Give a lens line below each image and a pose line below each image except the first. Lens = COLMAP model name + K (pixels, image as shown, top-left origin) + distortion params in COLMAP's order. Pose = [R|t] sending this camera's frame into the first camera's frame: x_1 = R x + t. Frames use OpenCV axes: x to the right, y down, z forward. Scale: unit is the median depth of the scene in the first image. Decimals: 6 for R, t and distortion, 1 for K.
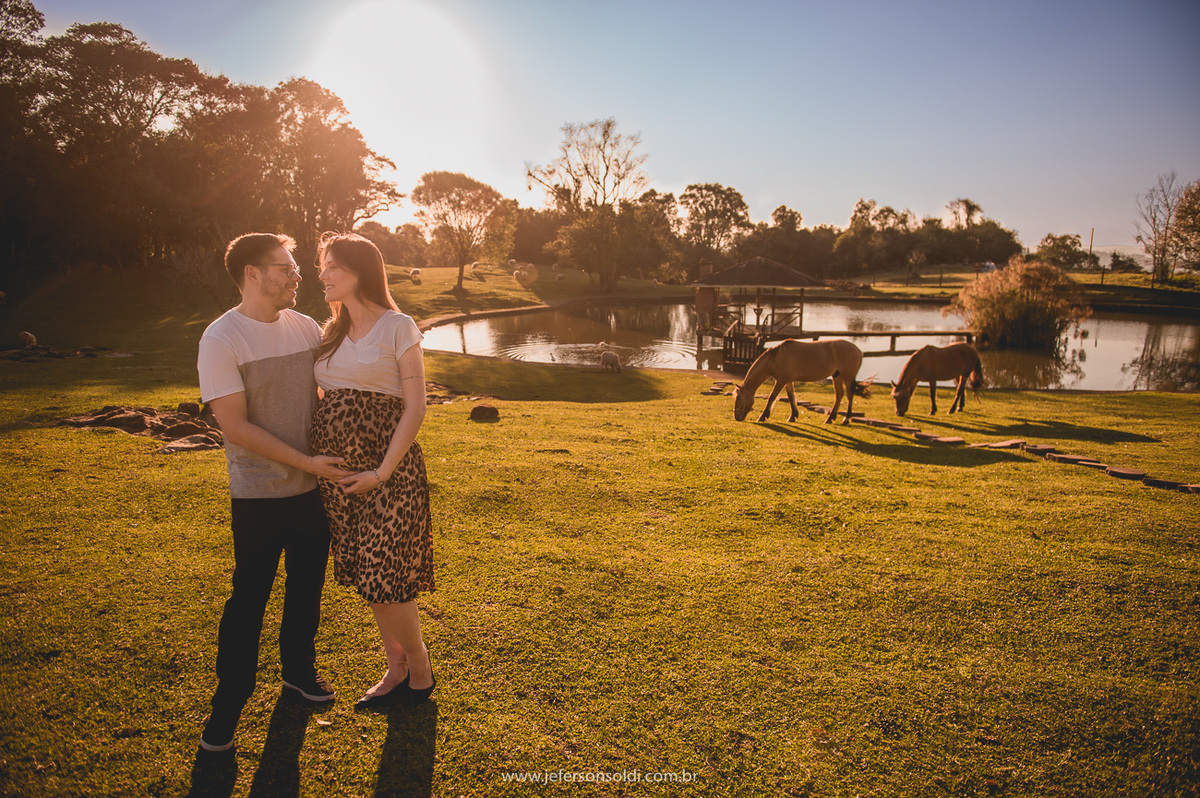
lens RADIAL K [[762.9, 0, 600.0], [0, 762.9, 399.0], [0, 0, 1]] dist [-0.044903, -0.001609]
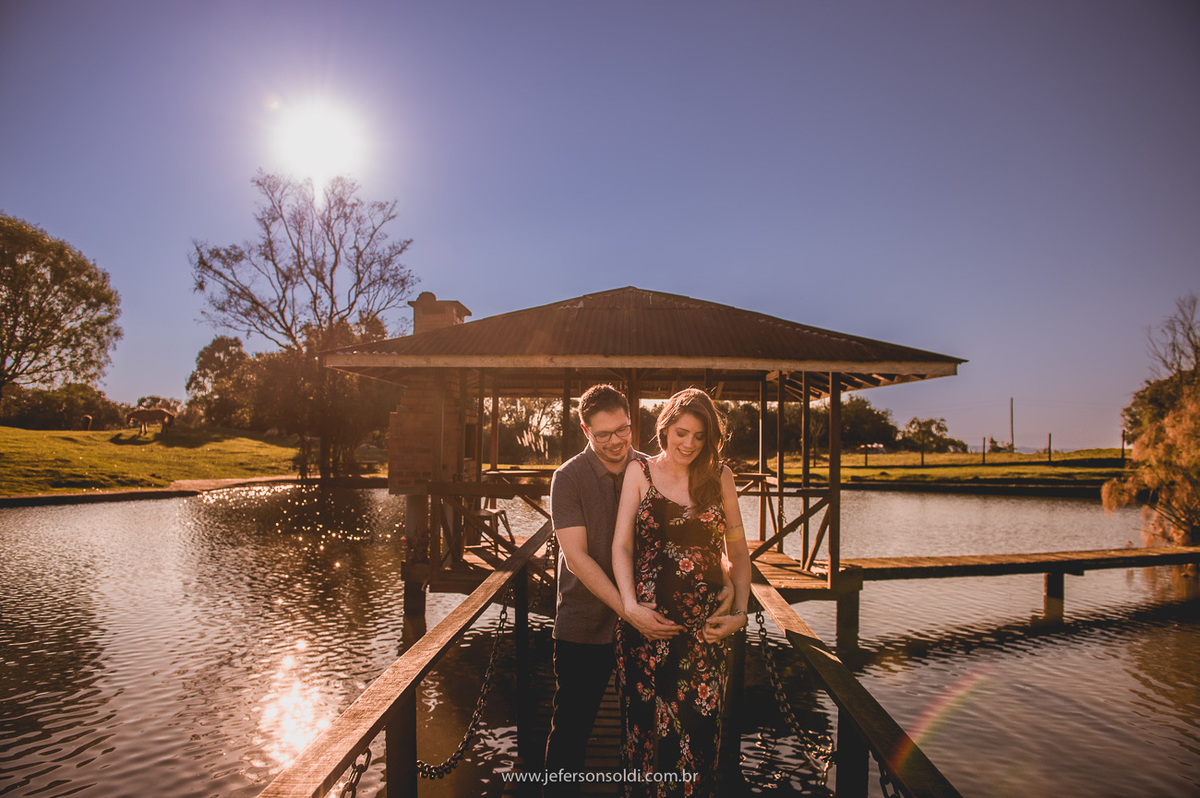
lens RADIAL K [[821.1, 0, 600.0], [0, 821.1, 399.0], [0, 0, 1]] dist [-0.040389, -0.006325]
pose [[0.975687, 0.030035, 0.217102, 0.031697], [0.024224, 0.969718, -0.243022, -0.018415], [-0.217827, 0.242372, 0.945414, 0.172657]]
